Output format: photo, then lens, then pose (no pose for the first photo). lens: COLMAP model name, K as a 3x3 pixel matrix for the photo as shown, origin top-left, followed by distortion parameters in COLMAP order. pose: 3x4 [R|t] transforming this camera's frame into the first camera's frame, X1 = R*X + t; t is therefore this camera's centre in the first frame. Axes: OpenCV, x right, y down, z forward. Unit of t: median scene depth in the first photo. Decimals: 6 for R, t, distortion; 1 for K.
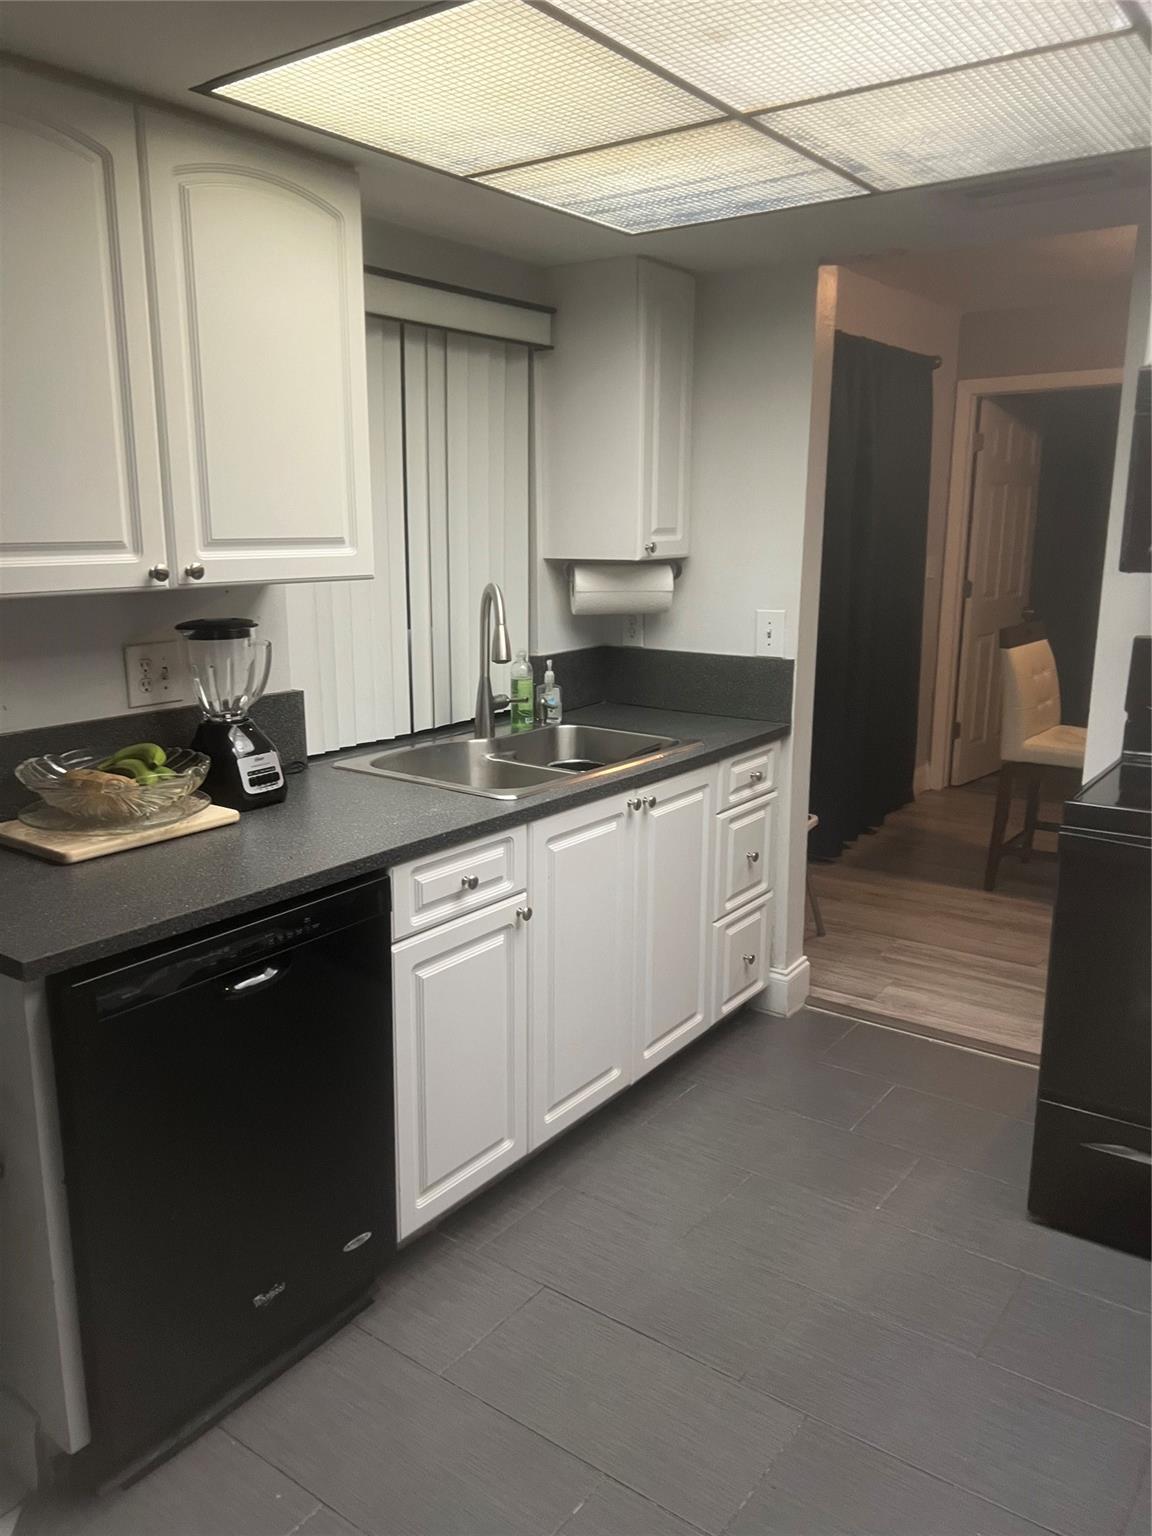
lens RADIAL K [[1124.4, 0, 575.8], [0, 1124.4, 770.8], [0, 0, 1]] dist [0.040127, -0.055647]
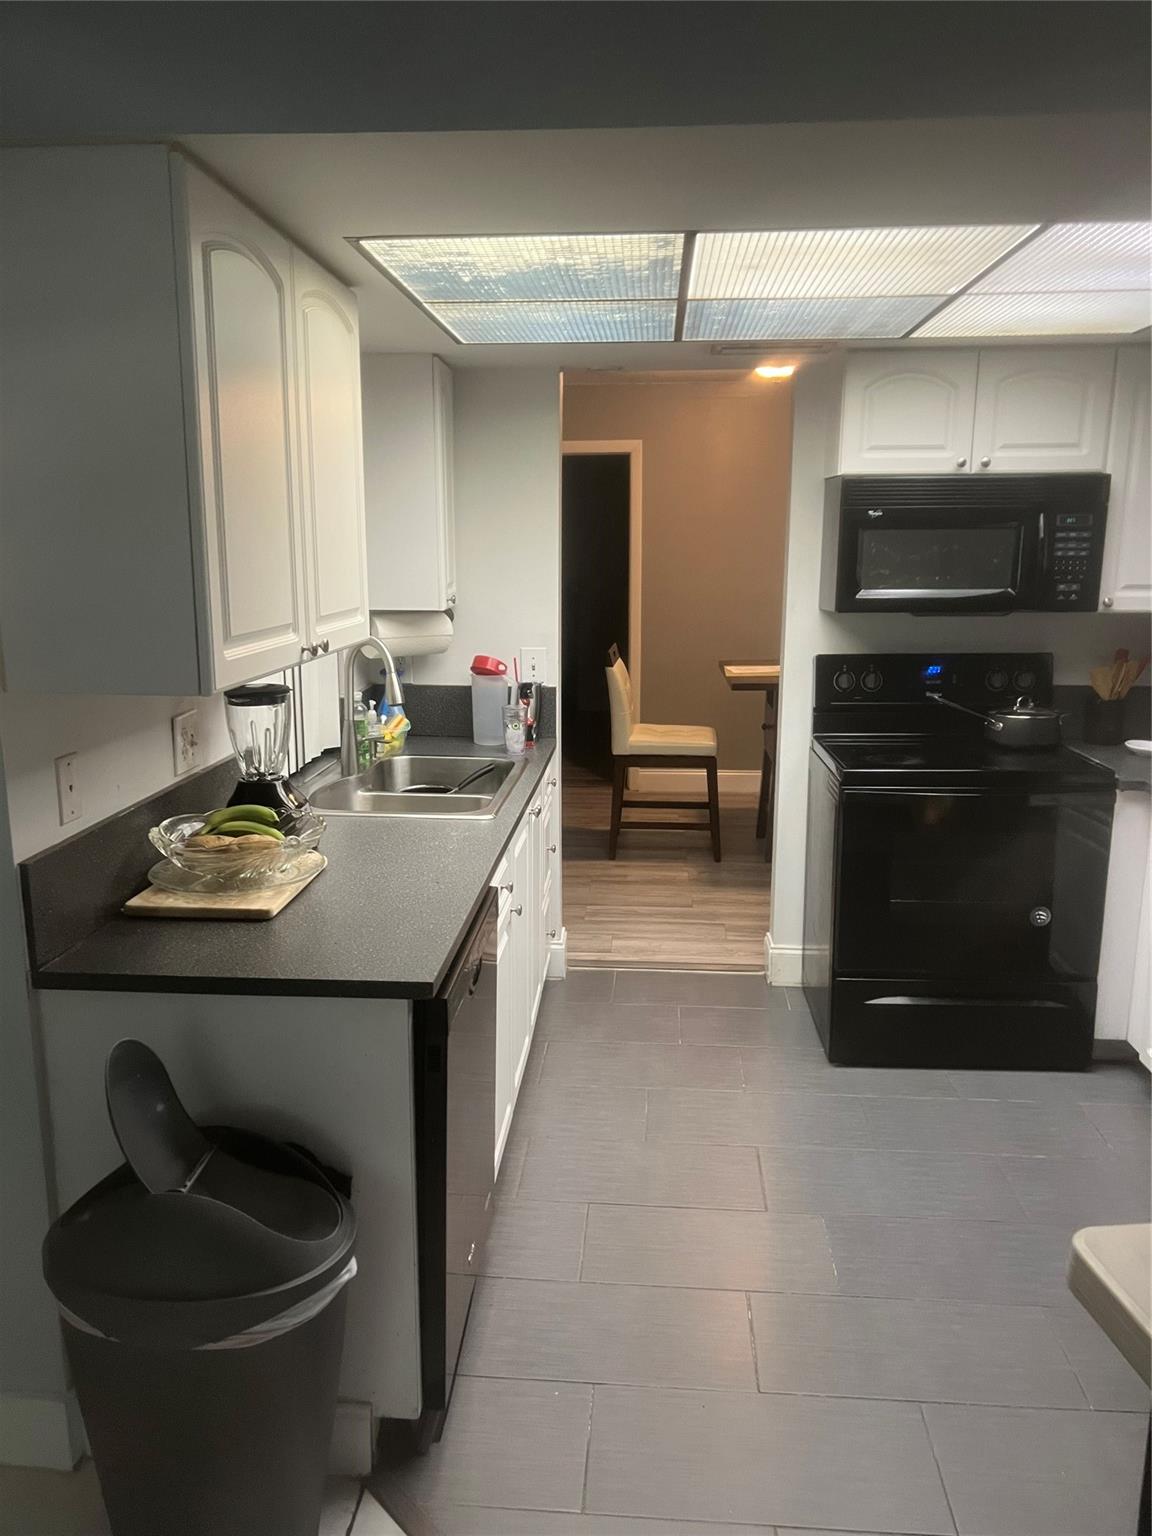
lens RADIAL K [[1124.4, 0, 568.2], [0, 1124.4, 764.9], [0, 0, 1]] dist [0.040127, -0.055647]
pose [[0.842251, -0.101078, 0.529525, -0.423224], [0.110674, 0.993763, 0.013659, -0.026646], [-0.527603, 0.047100, 0.848184, -0.044286]]
